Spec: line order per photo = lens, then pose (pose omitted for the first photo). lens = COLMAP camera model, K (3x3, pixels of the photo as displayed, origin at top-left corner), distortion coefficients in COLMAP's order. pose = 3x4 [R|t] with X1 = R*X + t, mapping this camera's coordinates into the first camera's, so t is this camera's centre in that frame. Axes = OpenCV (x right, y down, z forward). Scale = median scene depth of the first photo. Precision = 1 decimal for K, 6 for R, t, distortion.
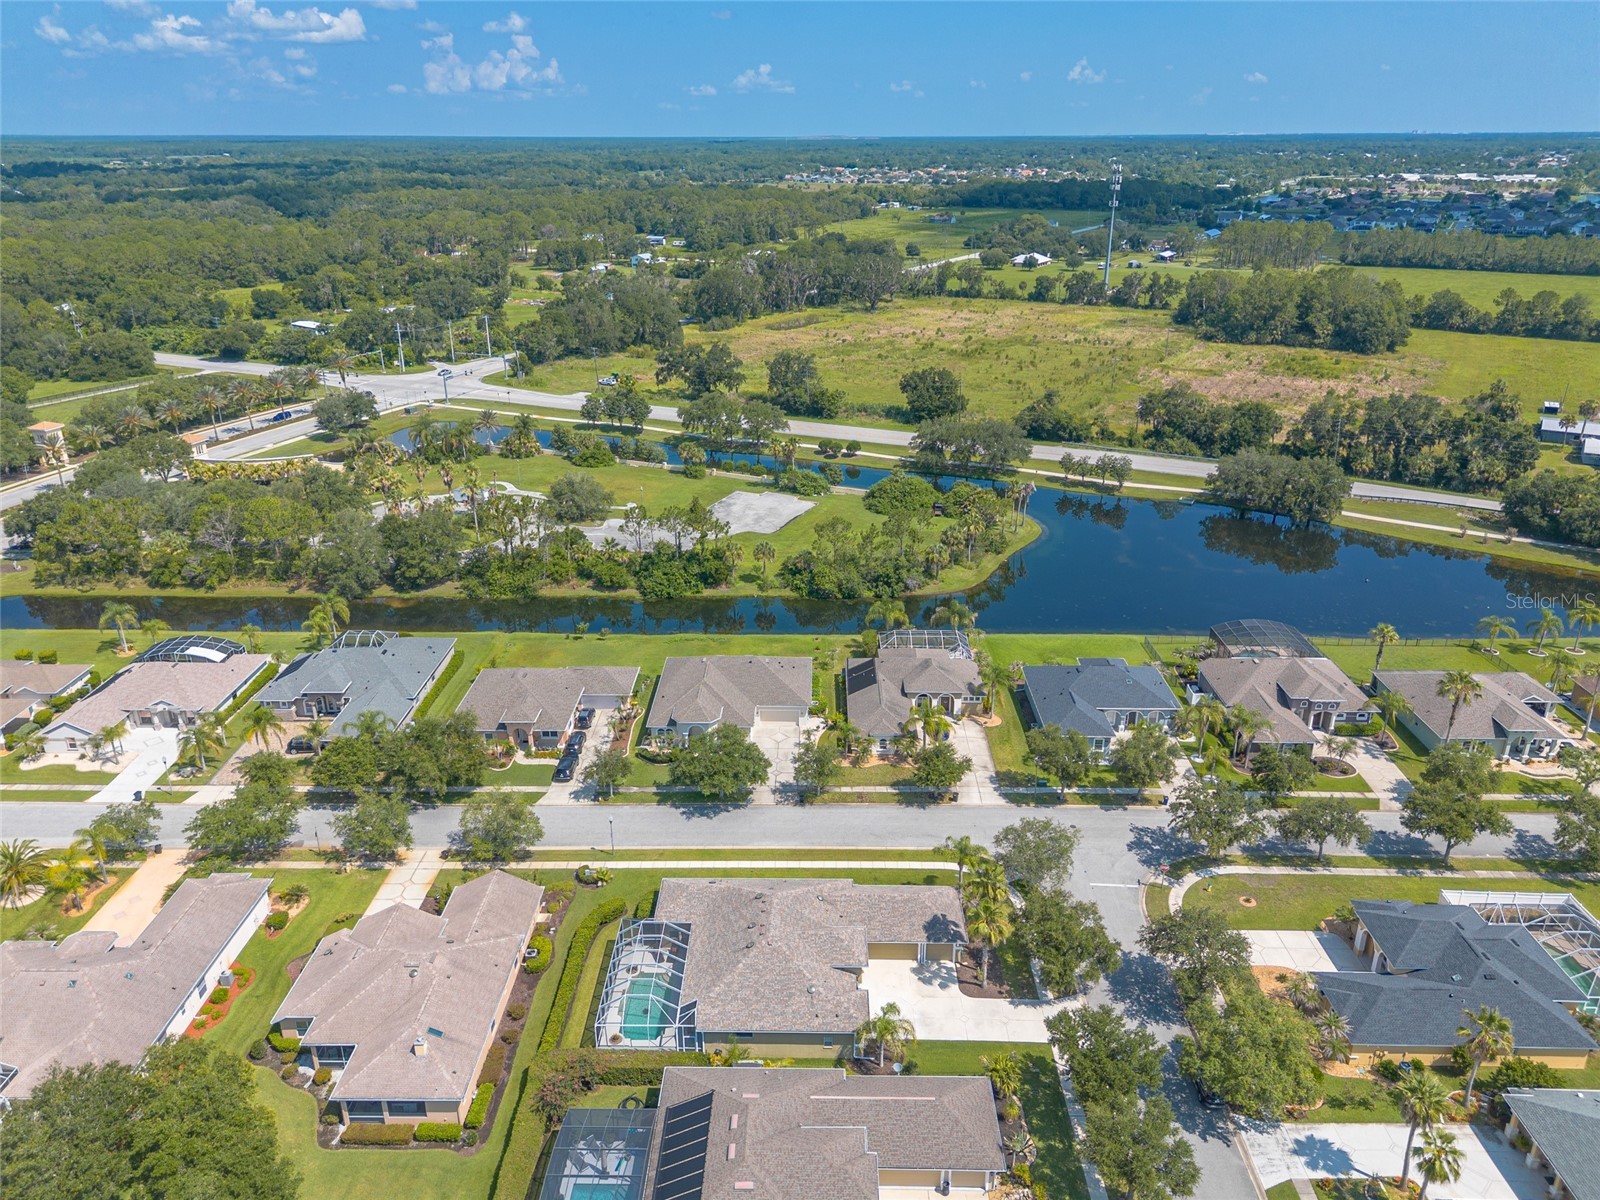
lens RADIAL K [[1142.2, 0, 794.8], [0, 1142.2, 607.2], [0, 0, 1]] dist [0.078102, -0.083996]
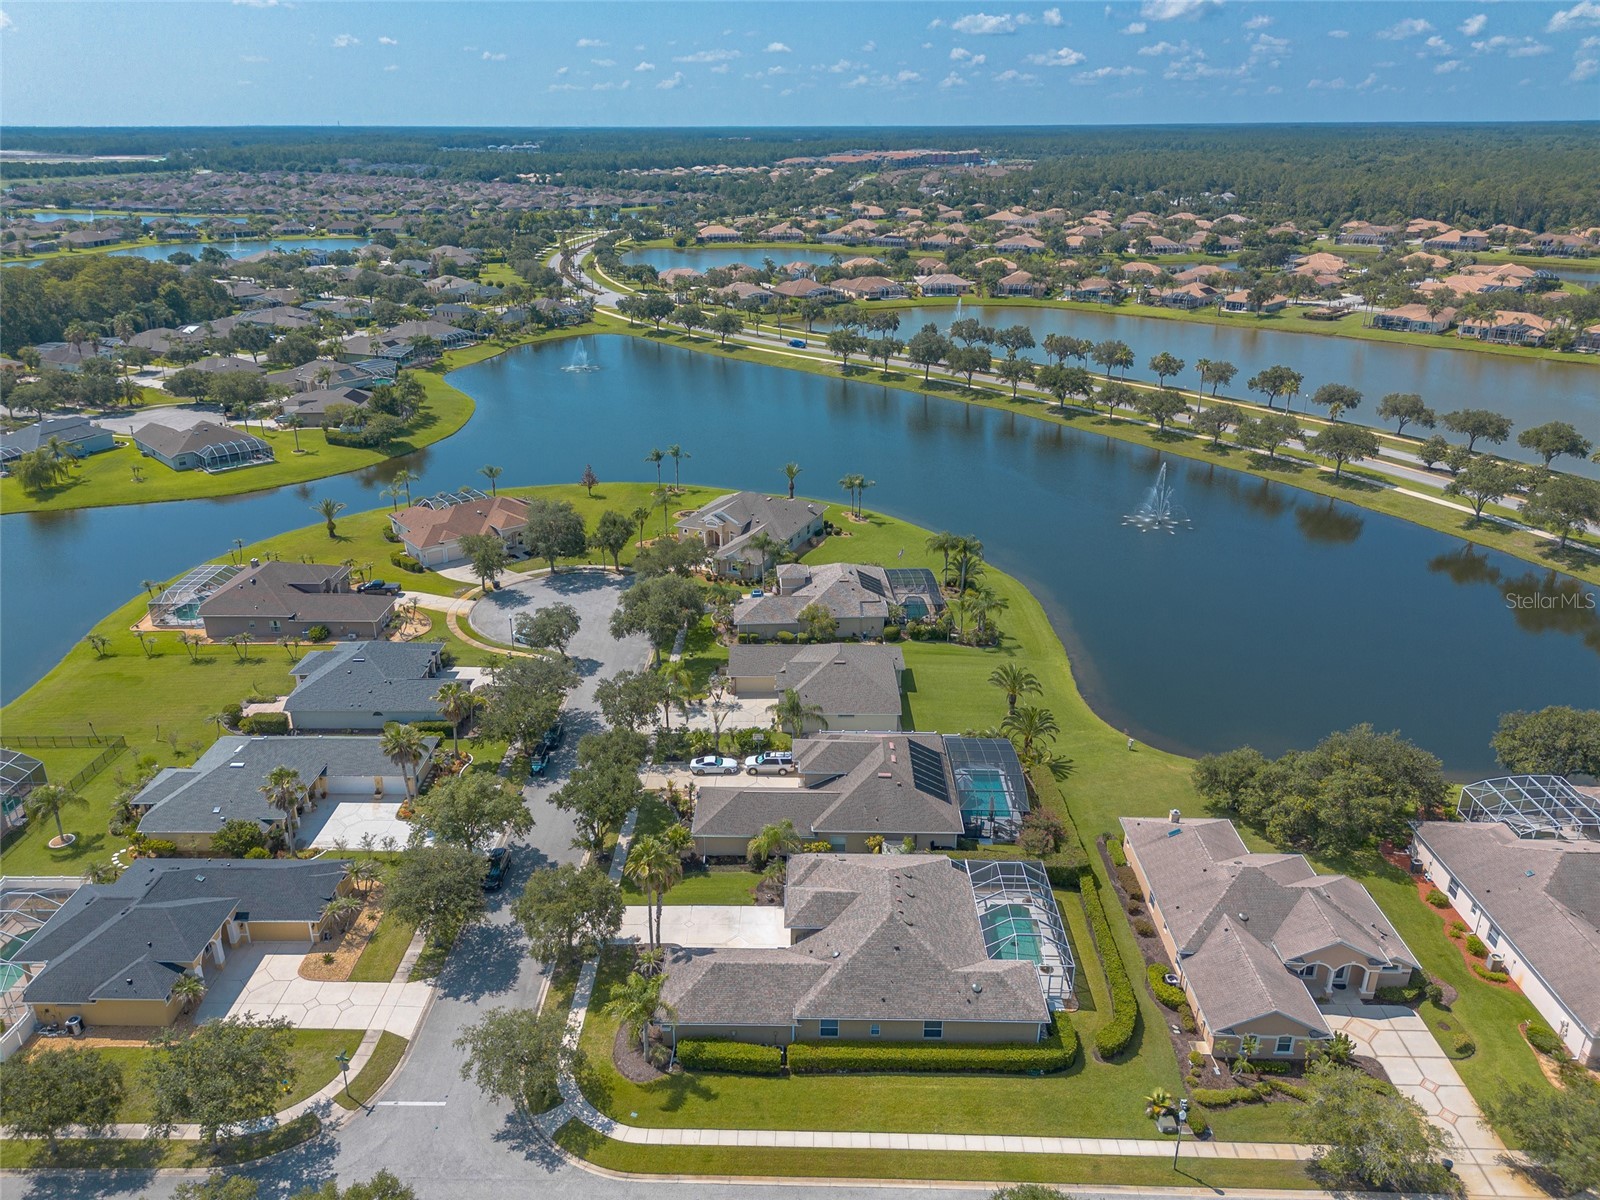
lens RADIAL K [[1142.2, 0, 794.8], [0, 1142.2, 607.2], [0, 0, 1]] dist [0.078102, -0.083996]
pose [[-0.999988, 0.004976, 0.000232, 0.027760], [0.003676, 0.705679, 0.708522, -0.274441], [0.003362, 0.708514, -0.705689, 0.765167]]
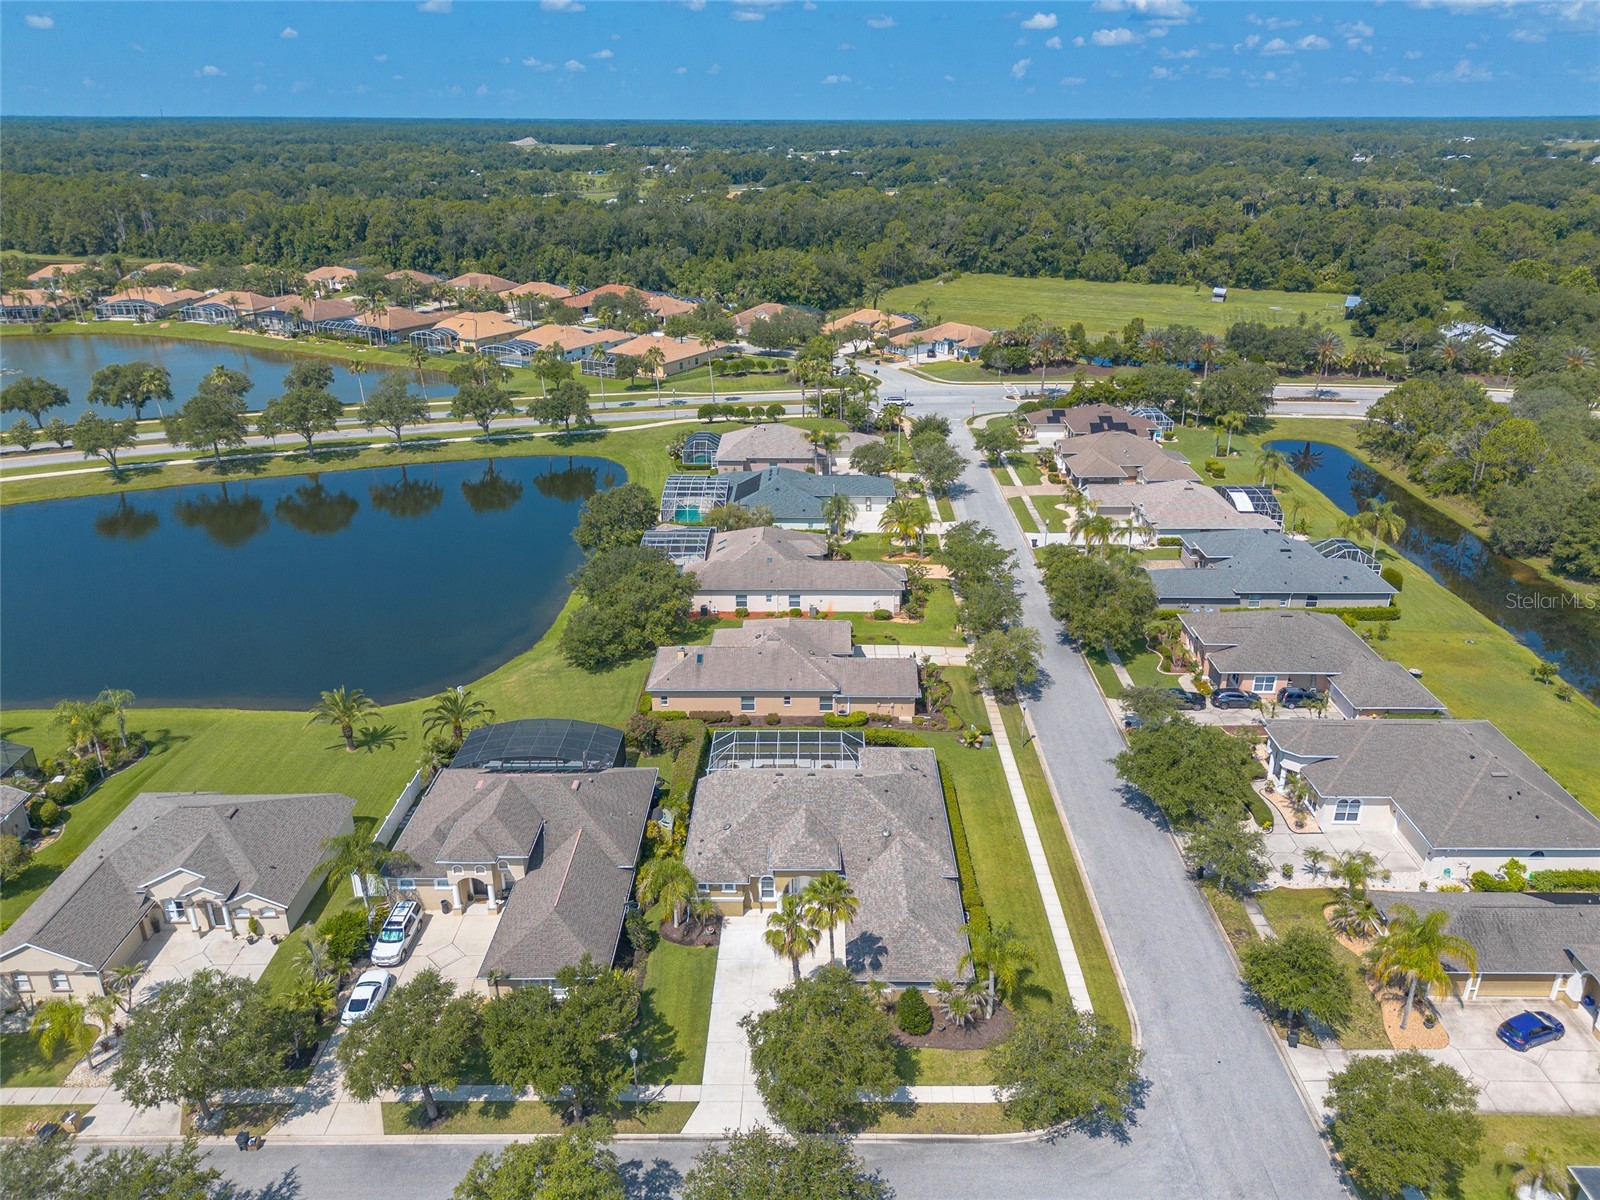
lens RADIAL K [[1118.9, 0, 807.9], [0, 1118.9, 638.7], [0, 0, 1]] dist [0.084620, -0.097535]
pose [[0.010244, 0.421298, -0.906865, 0.373302], [-0.380854, 0.840199, 0.386025, -0.080743], [0.924578, 0.341429, 0.169060, 0.417717]]
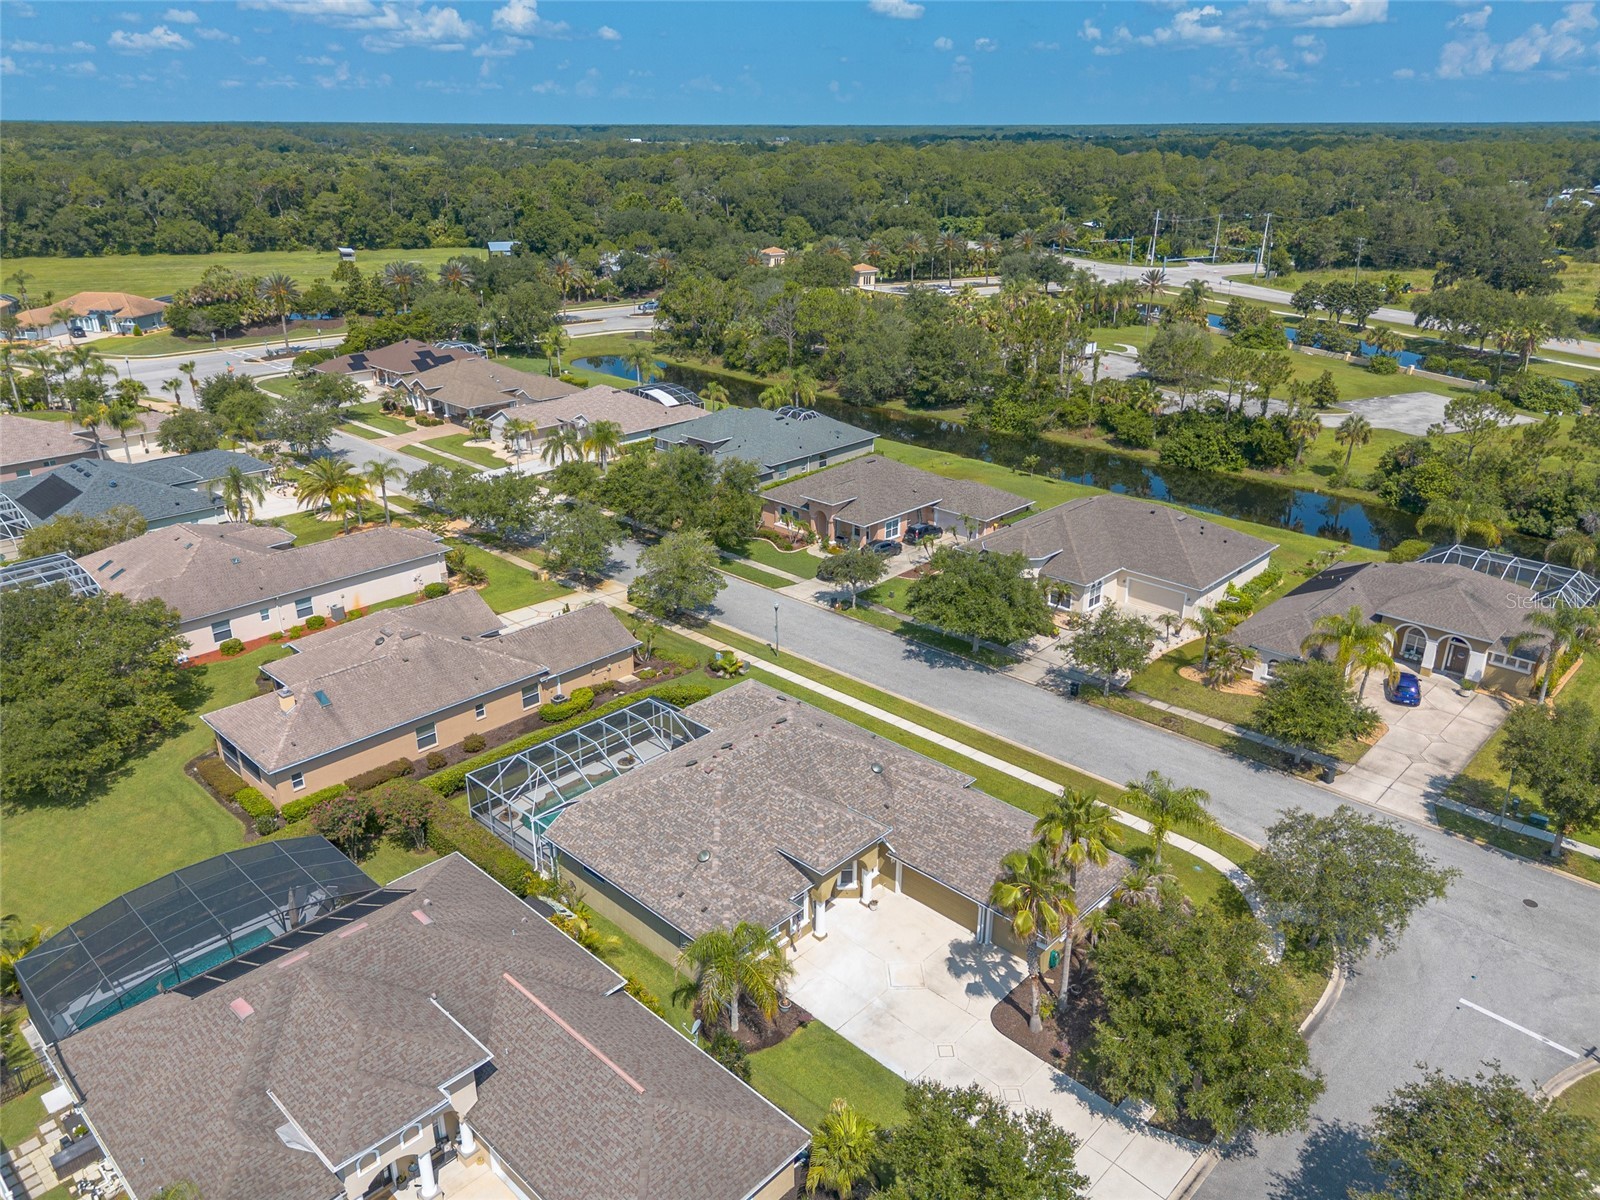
lens RADIAL K [[1142.2, 0, 794.8], [0, 1142.2, 607.2], [0, 0, 1]] dist [0.078102, -0.083996]
pose [[0.732723, 0.267367, -0.625805, 0.185823], [-0.262692, 0.959438, 0.102335, 0.067066], [0.627781, 0.089411, 0.773237, 0.275287]]
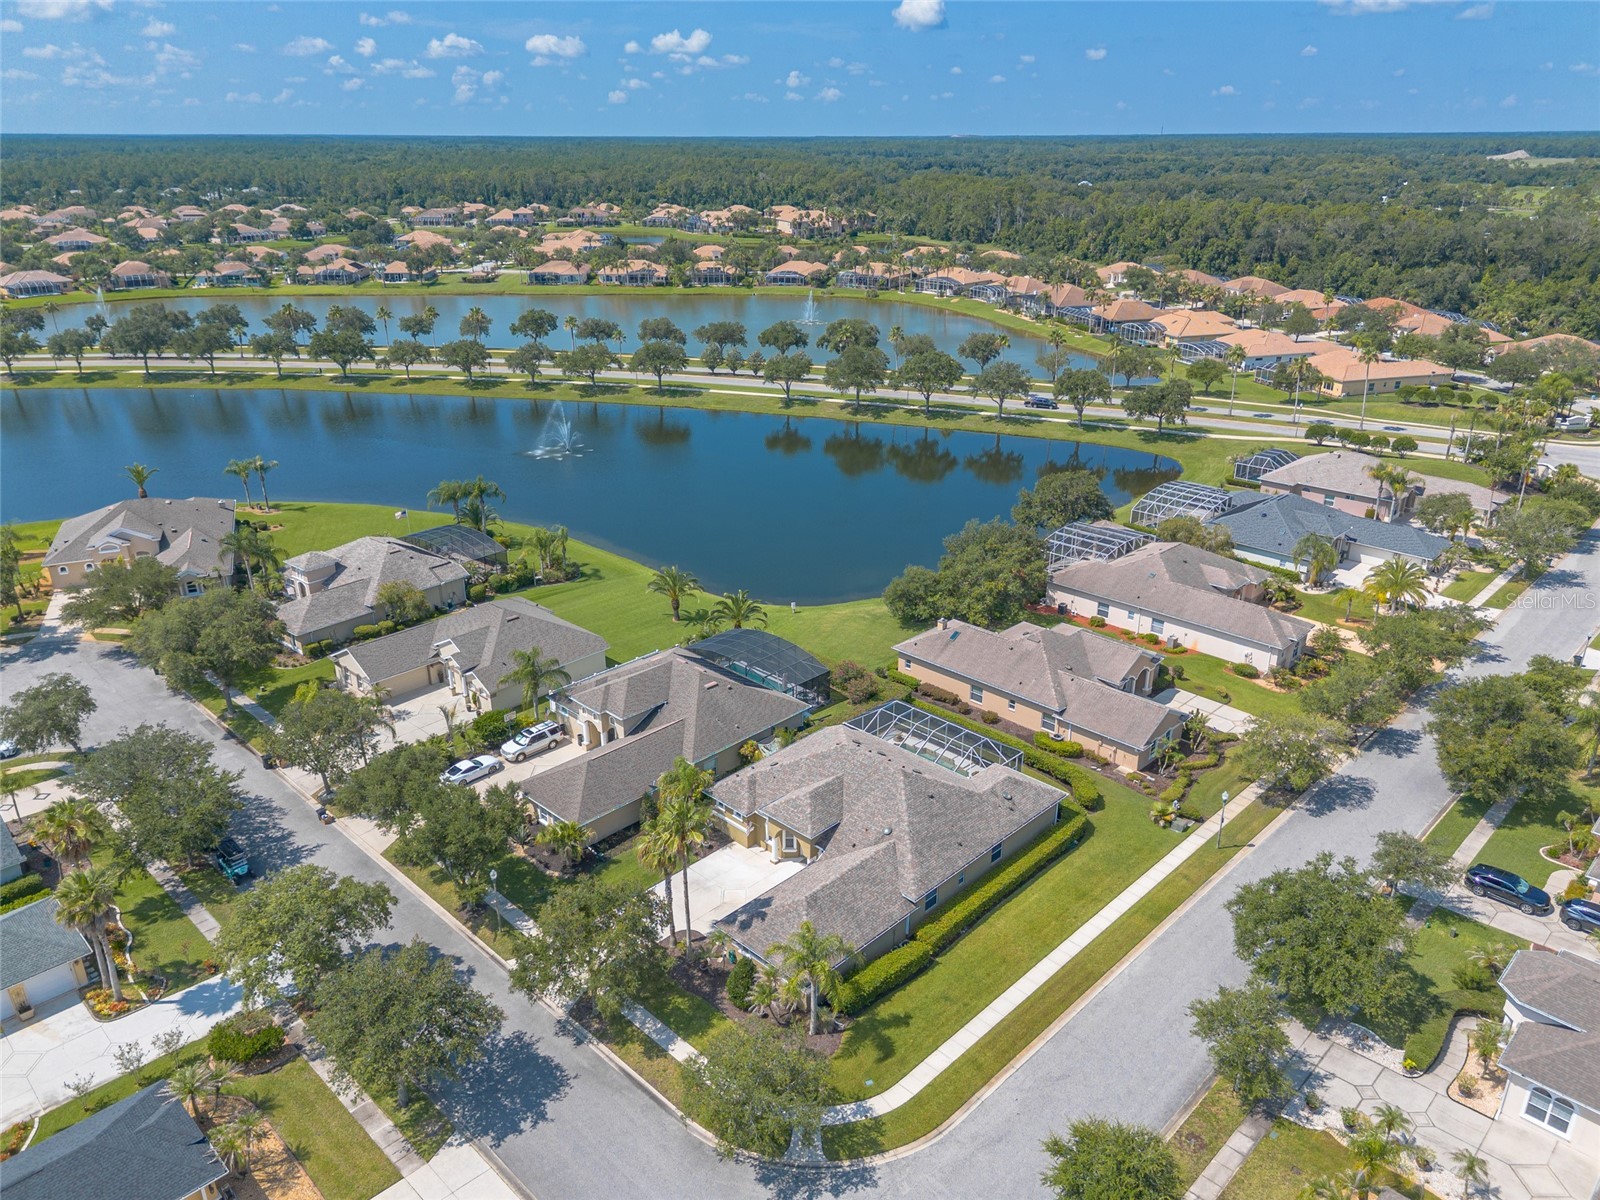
lens RADIAL K [[1129.1, 0, 792.7], [0, 1129.1, 597.0], [0, 0, 1]] dist [0.068544, -0.064292]
pose [[-0.689206, 0.277331, -0.669390, 0.283348], [-0.271915, 0.757329, 0.593729, -0.156411], [0.671608, 0.591219, -0.446546, 0.653453]]
